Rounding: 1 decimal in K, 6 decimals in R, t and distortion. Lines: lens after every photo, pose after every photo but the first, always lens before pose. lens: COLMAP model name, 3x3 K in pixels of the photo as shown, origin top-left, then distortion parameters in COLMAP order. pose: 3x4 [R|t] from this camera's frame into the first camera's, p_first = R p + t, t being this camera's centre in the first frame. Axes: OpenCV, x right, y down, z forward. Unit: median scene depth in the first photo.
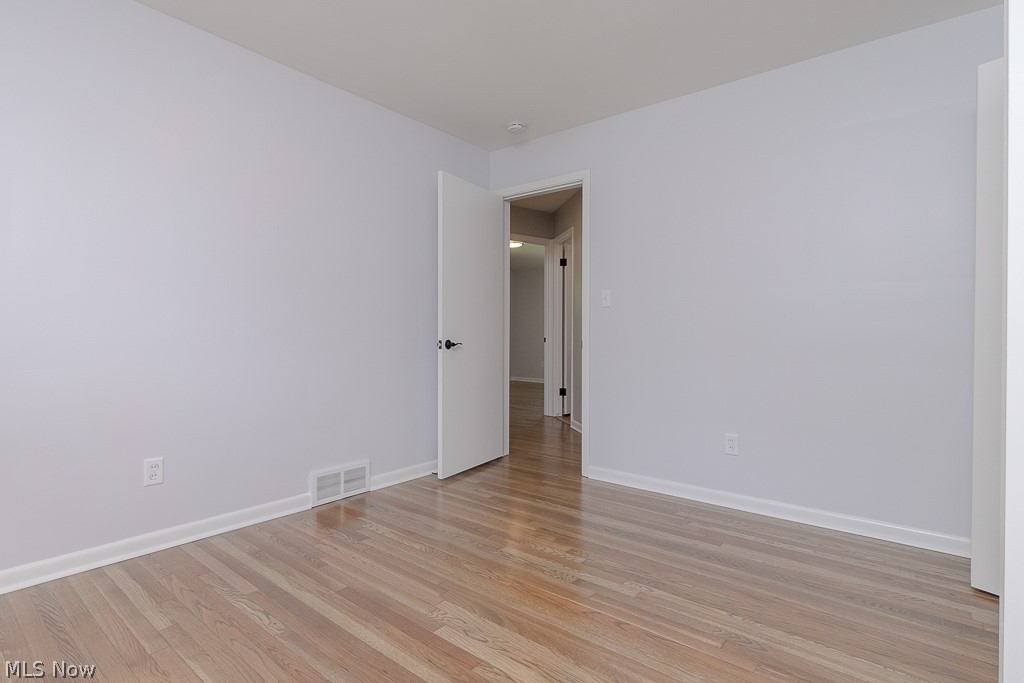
lens RADIAL K [[526.1, 0, 520.3], [0, 526.1, 335.4], [0, 0, 1]] dist [0.000918, -0.000952]
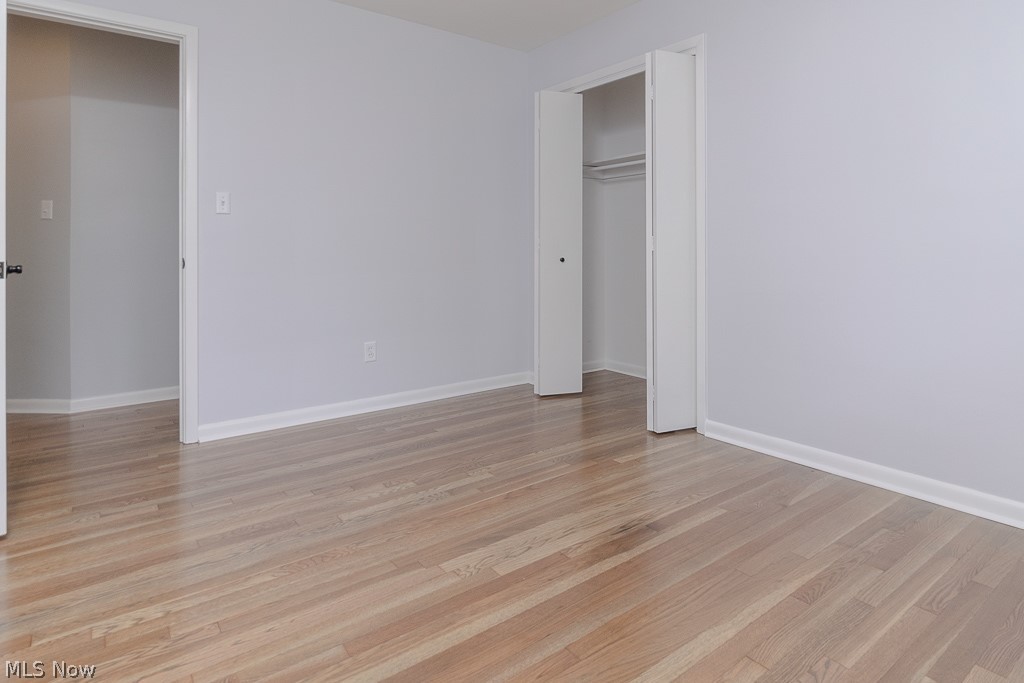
lens RADIAL K [[526.1, 0, 520.3], [0, 526.1, 335.4], [0, 0, 1]] dist [0.000918, -0.000952]
pose [[0.260129, -0.160074, 0.952213, -0.727974], [0.006987, 0.986449, 0.163921, -0.016215], [-0.965549, -0.035988, 0.257722, 0.537730]]
